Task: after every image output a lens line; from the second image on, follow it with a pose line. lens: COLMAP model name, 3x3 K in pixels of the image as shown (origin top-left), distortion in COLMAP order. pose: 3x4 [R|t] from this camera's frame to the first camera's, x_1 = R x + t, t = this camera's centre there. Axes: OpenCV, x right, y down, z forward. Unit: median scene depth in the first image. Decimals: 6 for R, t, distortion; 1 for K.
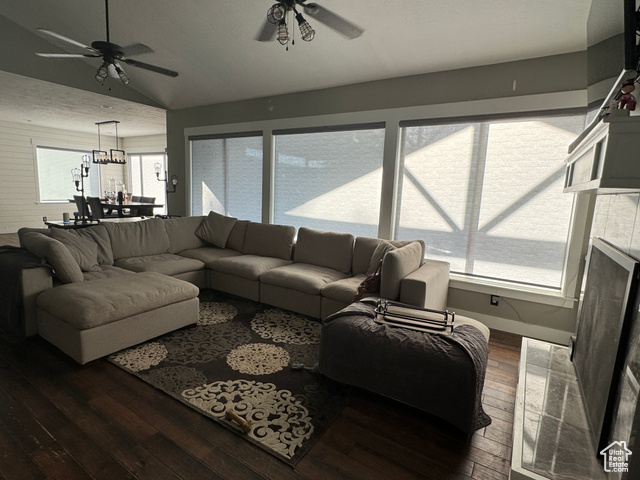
lens RADIAL K [[333.9, 0, 317.2], [0, 333.9, 239.2], [0, 0, 1]] dist [-0.004632, -0.001545]
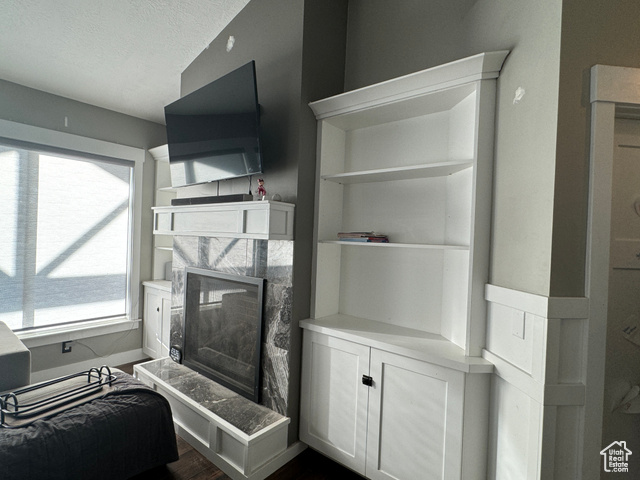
lens RADIAL K [[333.9, 0, 315.3], [0, 333.9, 238.7], [0, 0, 1]] dist [-0.004632, -0.001545]
pose [[0.122412, -0.042727, 0.991559, -0.292338], [0.119725, 0.992413, 0.027983, -0.059261], [-0.985232, 0.115289, 0.126599, 0.189023]]
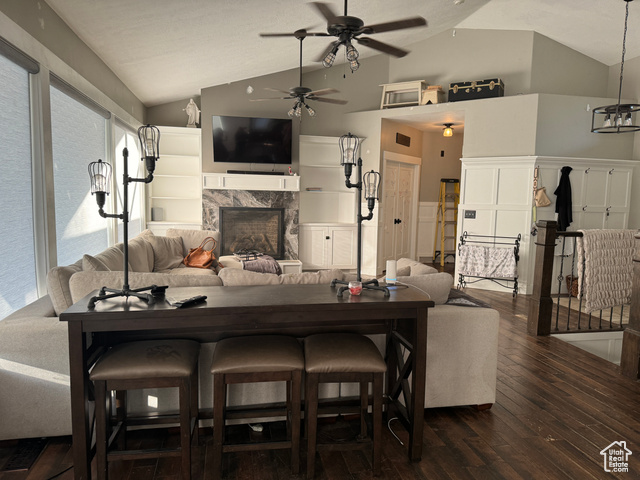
lens RADIAL K [[449.8, 0, 319.6], [0, 449.8, 239.2], [0, 0, 1]] dist [0.002026, 0.000178]
pose [[-0.692989, -0.138899, 0.707442, -1.303388], [0.051139, 0.969323, 0.240411, -0.334216], [-0.719132, 0.202780, -0.664627, 1.721863]]
